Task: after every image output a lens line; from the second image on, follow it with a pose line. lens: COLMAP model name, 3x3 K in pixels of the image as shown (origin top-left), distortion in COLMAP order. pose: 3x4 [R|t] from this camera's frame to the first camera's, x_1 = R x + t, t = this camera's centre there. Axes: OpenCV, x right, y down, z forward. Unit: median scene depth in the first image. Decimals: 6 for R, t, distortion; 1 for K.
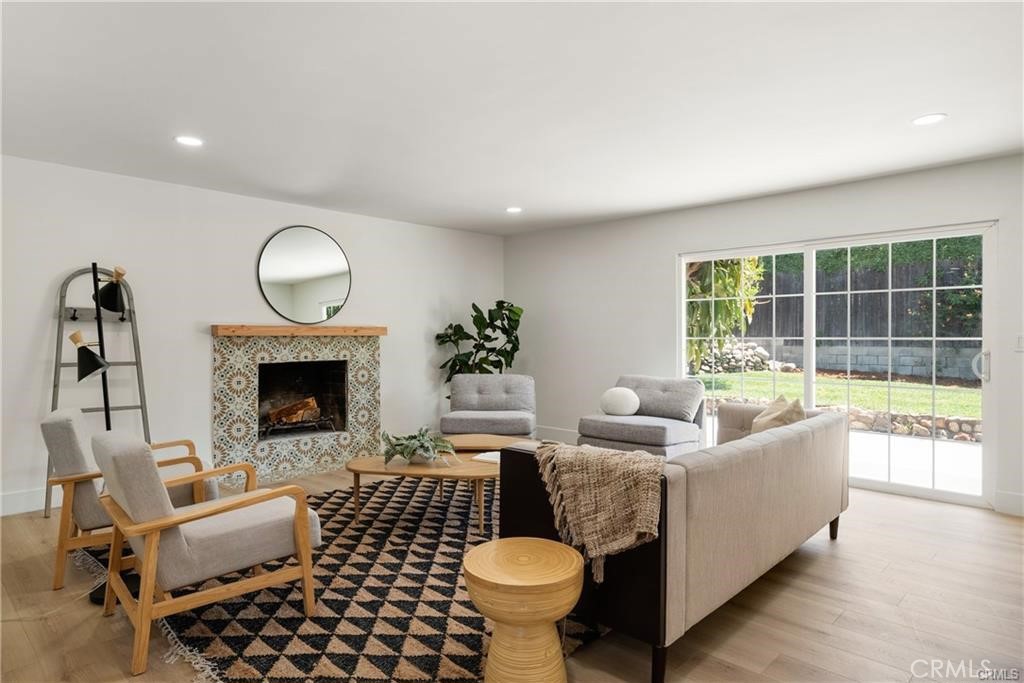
lens RADIAL K [[589.3, 0, 511.8], [0, 589.3, 335.7], [0, 0, 1]] dist [-0.004488, 0.000251]
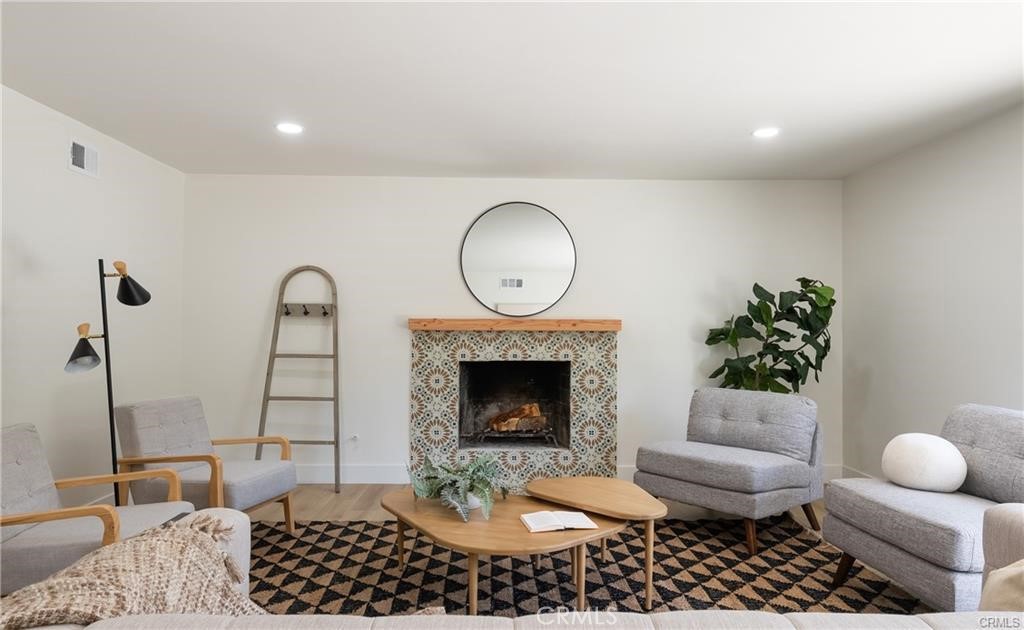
lens RADIAL K [[654.2, 0, 512.0], [0, 654.2, 320.0], [0, 0, 1]] dist [0.011469, 0.001187]
pose [[0.718522, -0.007083, -0.695468, 0.291517], [-0.005588, 0.999857, -0.015957, -0.000051], [0.695482, 0.015352, 0.718380, 0.302852]]
